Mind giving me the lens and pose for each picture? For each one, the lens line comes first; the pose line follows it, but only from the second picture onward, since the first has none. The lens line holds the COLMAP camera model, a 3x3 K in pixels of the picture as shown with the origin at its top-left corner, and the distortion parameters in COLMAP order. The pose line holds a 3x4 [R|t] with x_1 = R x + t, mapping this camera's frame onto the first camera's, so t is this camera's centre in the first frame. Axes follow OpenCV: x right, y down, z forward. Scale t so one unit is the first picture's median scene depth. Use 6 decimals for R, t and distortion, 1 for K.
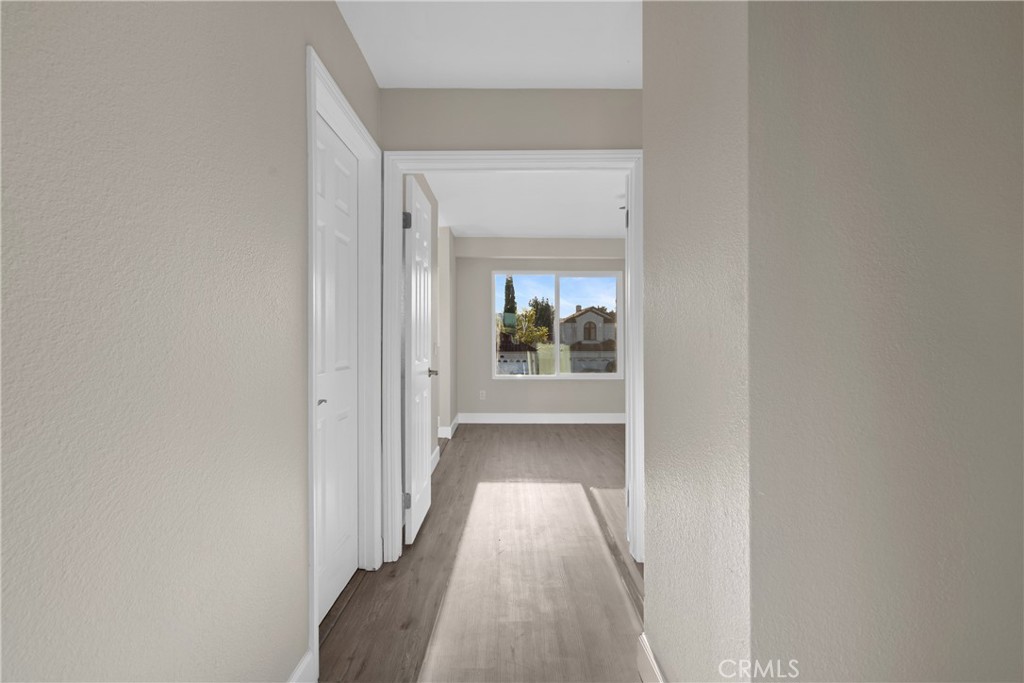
lens RADIAL K [[469.7, 0, 508.1], [0, 469.7, 348.9], [0, 0, 1]] dist [-0.000286, 0.001279]
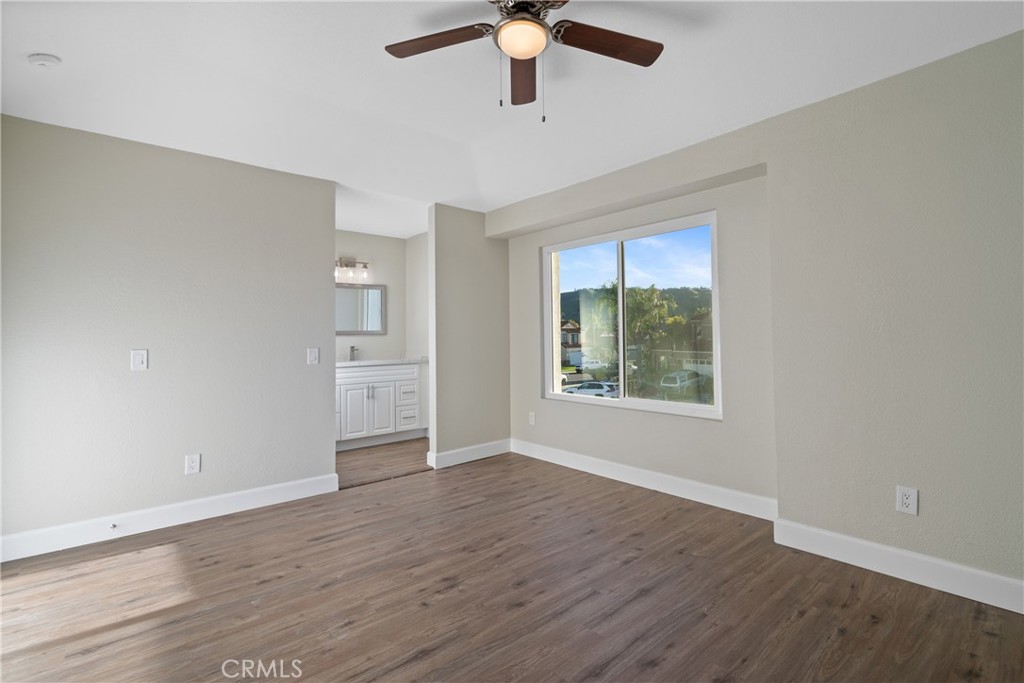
lens RADIAL K [[481.8, 0, 517.4], [0, 481.8, 322.0], [0, 0, 1]] dist [-0.002330, 0.000139]
pose [[0.654251, -0.036478, -0.755397, 0.080473], [-0.004200, 0.998645, -0.051862, -0.002208], [0.756266, 0.037103, 0.653212, 0.074546]]
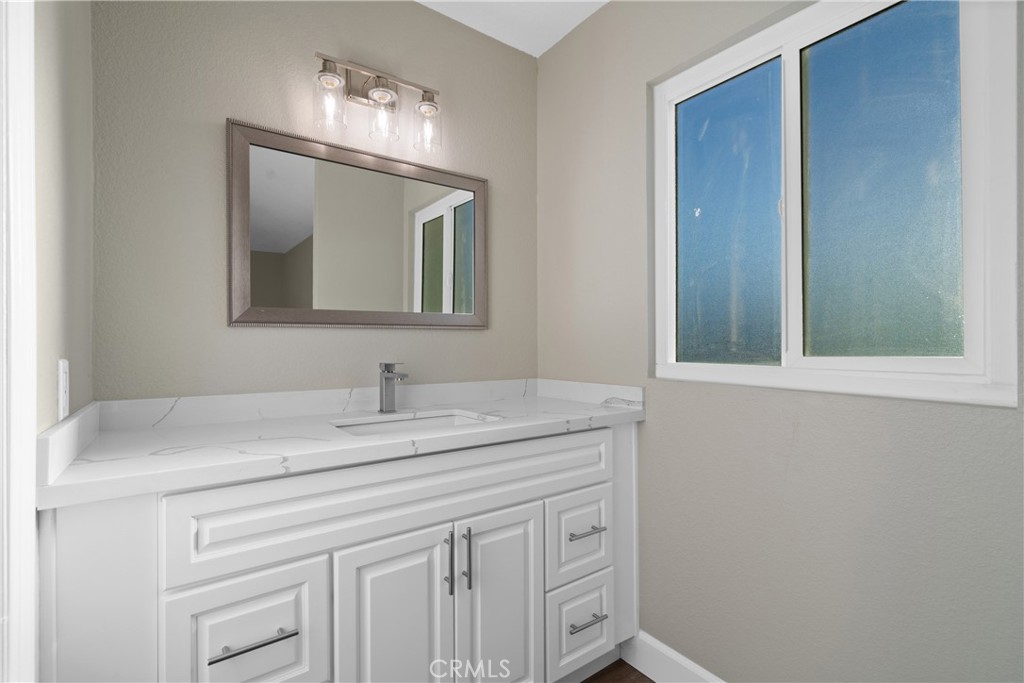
lens RADIAL K [[455.8, 0, 501.2], [0, 455.8, 339.9], [0, 0, 1]] dist [-0.003845, 0.000102]
pose [[0.579548, -0.009491, -0.814883, -0.017988], [-0.017415, 0.999560, -0.024027, -0.003397], [0.814752, 0.028116, 0.579127, 0.114668]]
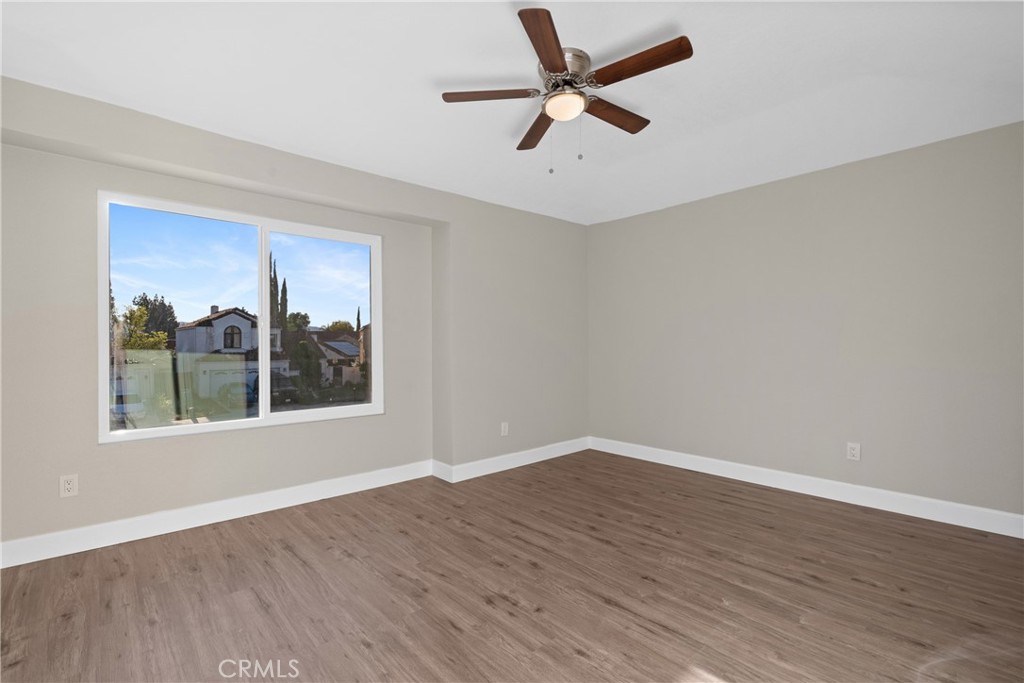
lens RADIAL K [[465.2, 0, 512.0], [0, 465.2, 341.5], [0, 0, 1]] dist [-0.001278, 0.000354]
pose [[0.744198, -0.001723, 0.667956, -0.005763], [0.021742, 0.999529, -0.021644, -0.002065], [-0.667605, 0.030630, 0.743886, 0.065645]]
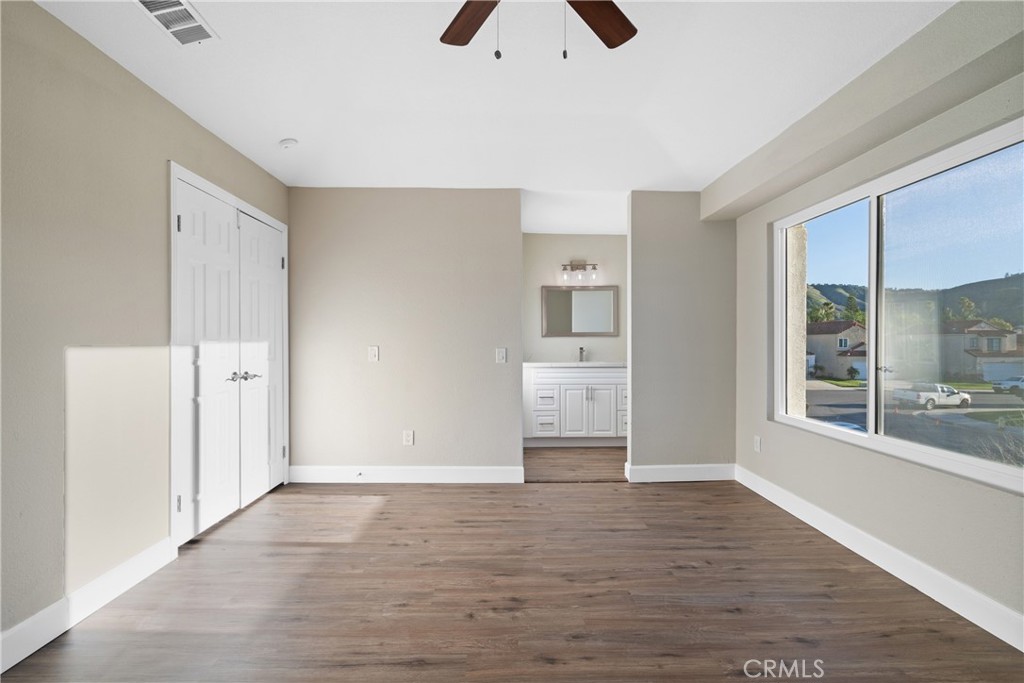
lens RADIAL K [[469.6, 0, 509.4], [0, 469.6, 343.4], [0, 0, 1]] dist [-0.010543, 0.007036]
pose [[0.015227, 0.000950, -0.999884, 0.082399], [-0.026940, 0.999637, 0.000540, -0.002937], [0.999521, 0.026928, 0.015247, 0.106023]]
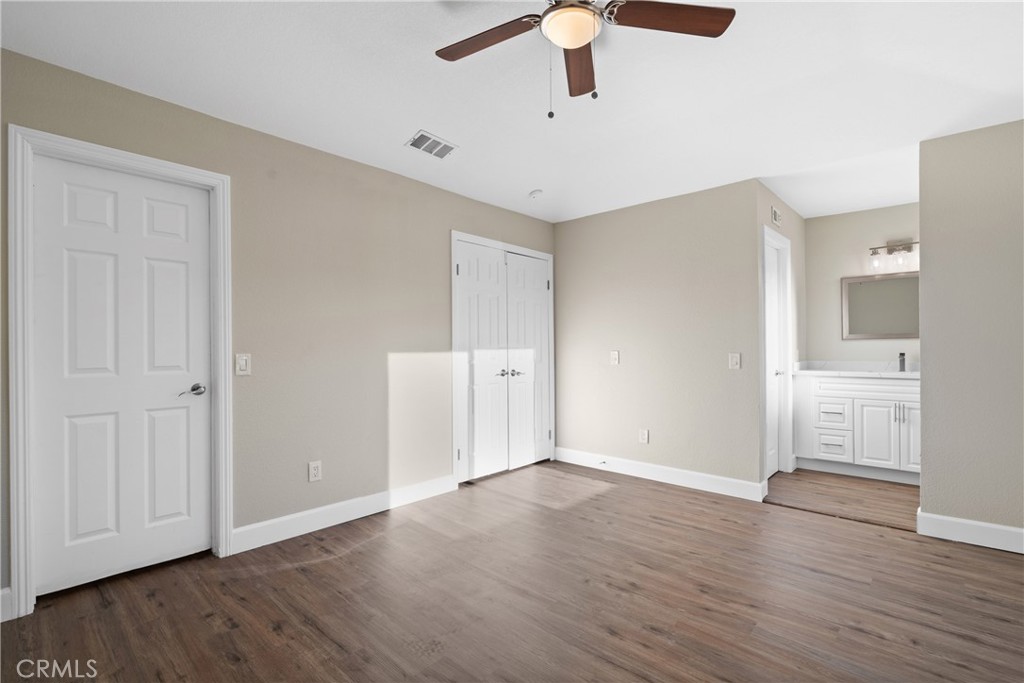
lens RADIAL K [[469.7, 0, 508.1], [0, 469.7, 348.9], [0, 0, 1]] dist [-0.000286, 0.001279]
pose [[-0.681096, 0.003339, -0.732186, 0.082013], [-0.015916, 0.999686, 0.019365, -0.003757], [0.732021, 0.024842, -0.680829, 0.136211]]
